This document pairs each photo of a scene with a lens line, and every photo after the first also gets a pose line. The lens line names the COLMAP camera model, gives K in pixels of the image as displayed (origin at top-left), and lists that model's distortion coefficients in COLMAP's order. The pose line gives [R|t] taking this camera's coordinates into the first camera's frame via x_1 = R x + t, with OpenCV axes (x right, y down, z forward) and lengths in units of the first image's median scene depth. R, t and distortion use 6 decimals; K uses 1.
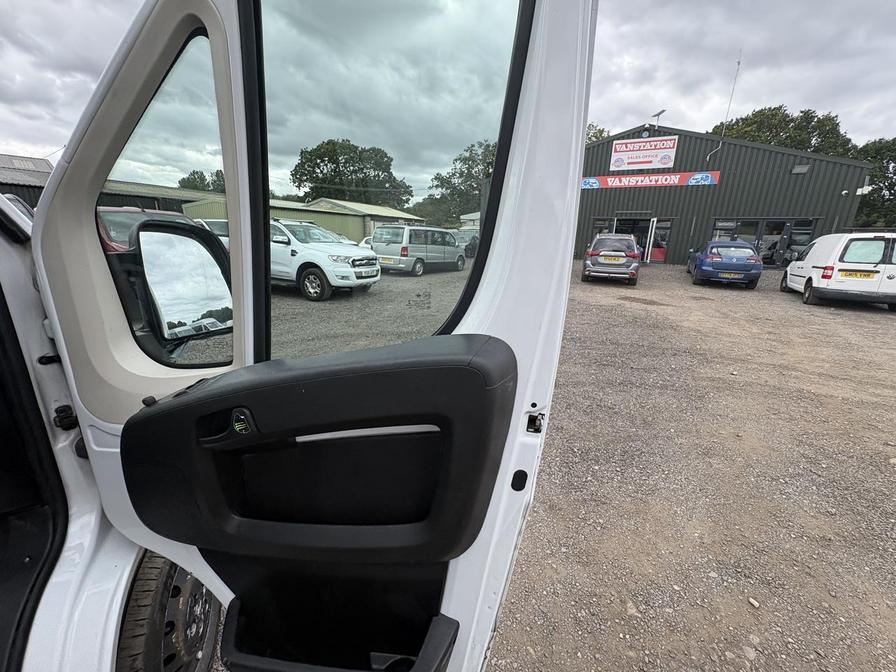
lens RADIAL K [[356.5, 0, 452.0], [0, 356.5, 332.2], [0, 0, 1]] dist [-0.000363, 0.000646]
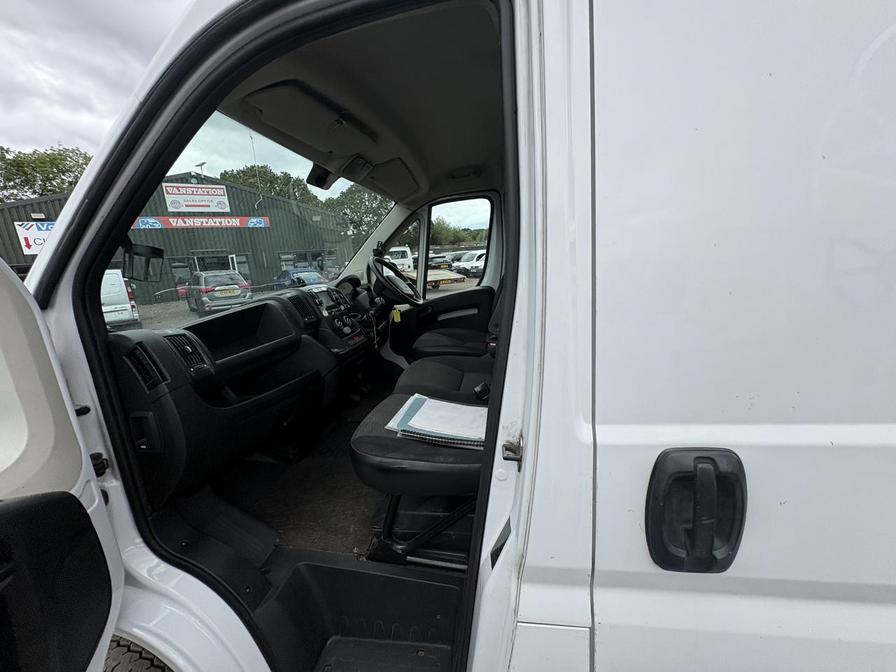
lens RADIAL K [[356.5, 0, 448.5], [0, 356.5, 334.3], [0, 0, 1]] dist [-0.000363, 0.000646]
pose [[0.418111, -0.248630, 0.873708, -0.195441], [0.321726, 0.940001, 0.113533, 0.011287], [-0.849515, 0.233625, 0.473016, -0.063755]]
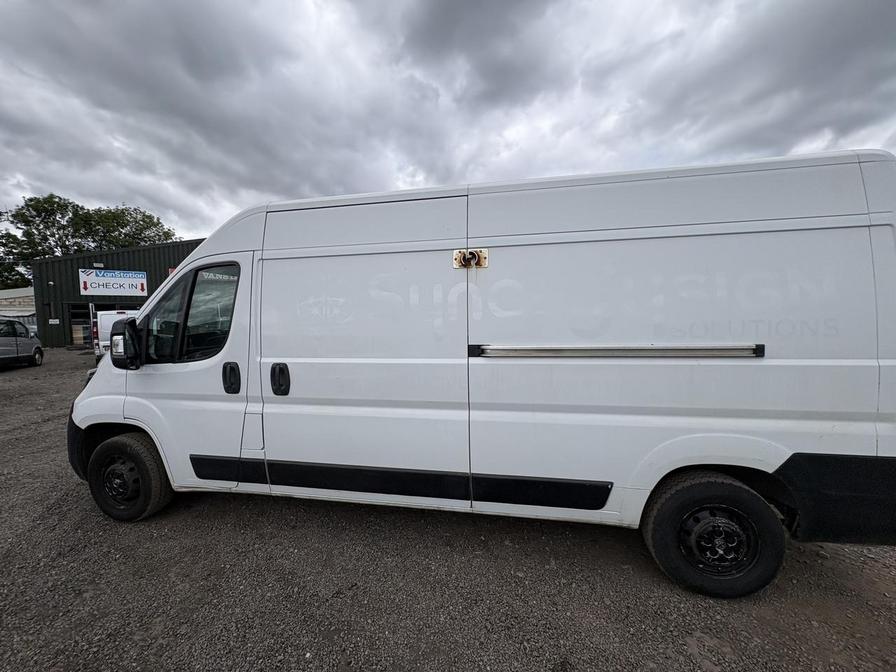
lens RADIAL K [[356.5, 0, 443.8], [0, 356.5, 342.2], [0, 0, 1]] dist [-0.000363, 0.000646]
pose [[0.467884, -0.094378, 0.878736, -0.262962], [0.260103, 0.964952, -0.034854, 0.051181], [-0.844649, 0.244870, 0.476033, -0.209699]]
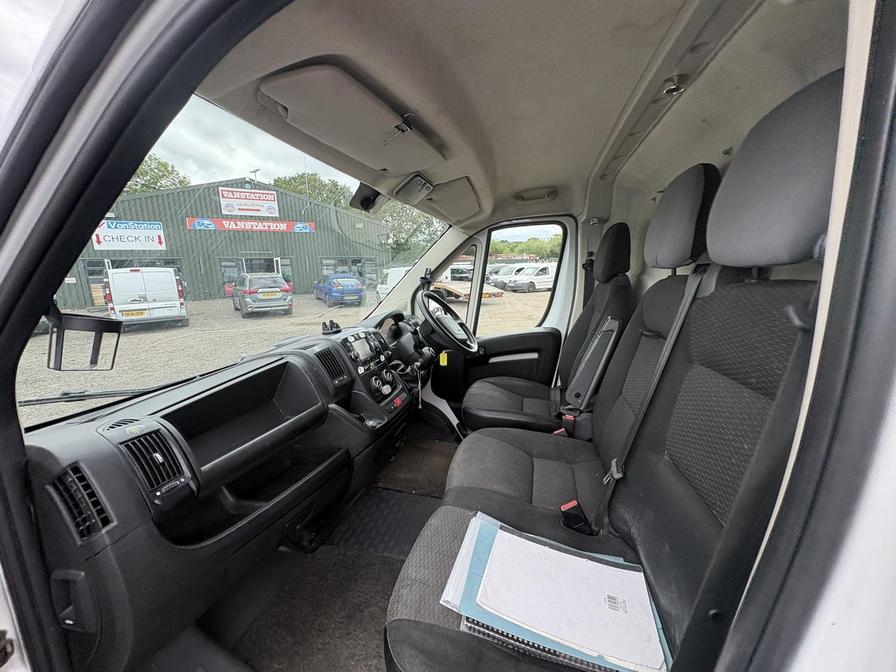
lens RADIAL K [[356.5, 0, 449.6], [0, 356.5, 333.3], [0, 0, 1]] dist [-0.000363, 0.000646]
pose [[0.505255, -0.193718, 0.840946, -0.177380], [0.267123, 0.961727, 0.061049, -0.000232], [-0.820587, 0.193791, 0.537664, -0.049575]]
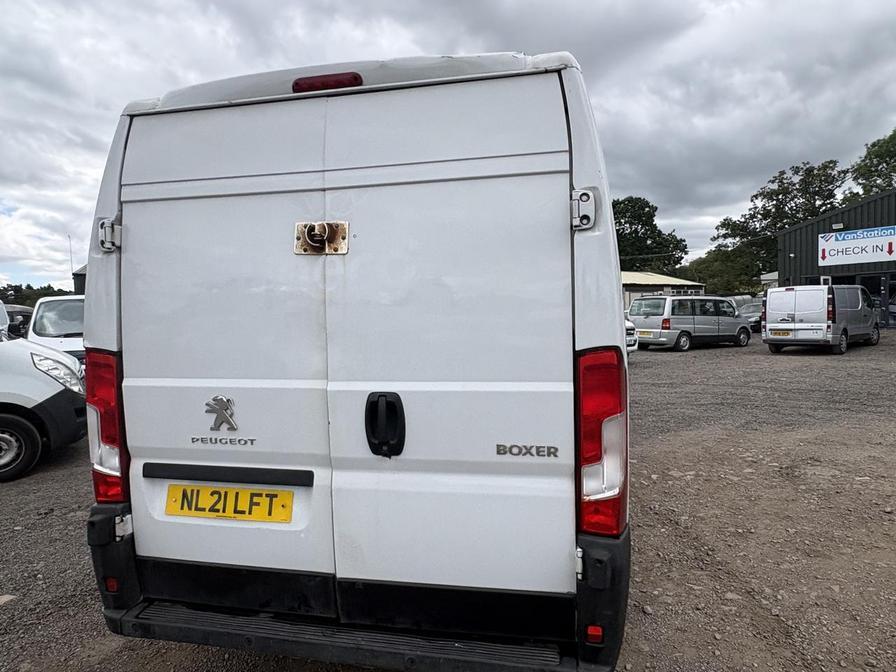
lens RADIAL K [[558.1, 0, 449.0], [0, 558.1, 342.3], [0, 0, 1]] dist [-0.015571, 0.010300]
pose [[0.867896, -0.021170, -0.496295, 0.072213], [-0.083538, 0.978642, -0.187831, 0.106490], [0.489672, 0.204477, 0.847591, -0.371052]]
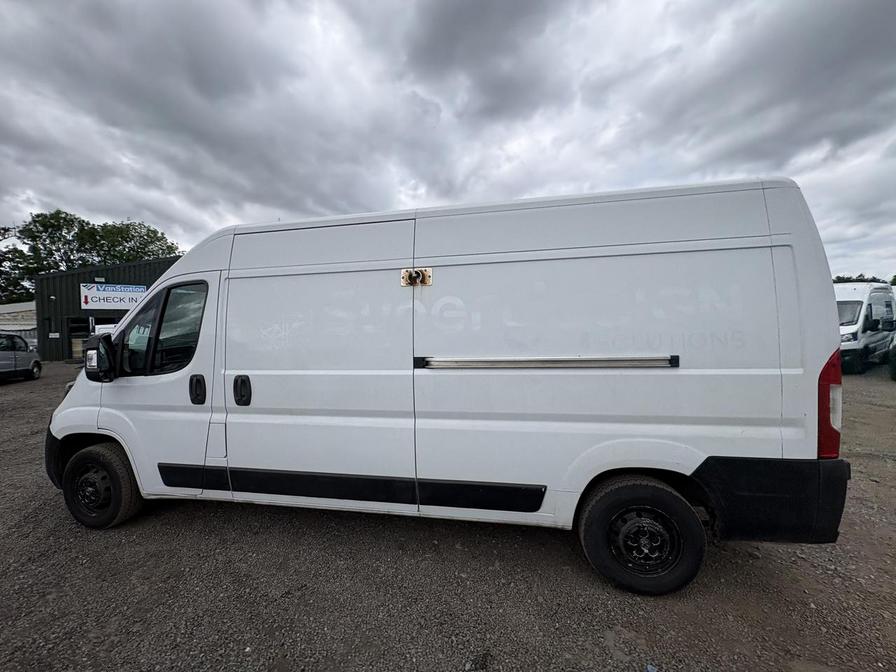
lens RADIAL K [[356.5, 0, 447.2], [0, 356.5, 341.9], [0, 0, 1]] dist [-0.000363, 0.000646]
pose [[0.468775, -0.071172, 0.880445, -0.260462], [0.266938, 0.961560, -0.064397, 0.057327], [-0.842018, 0.265212, 0.469754, -0.236510]]
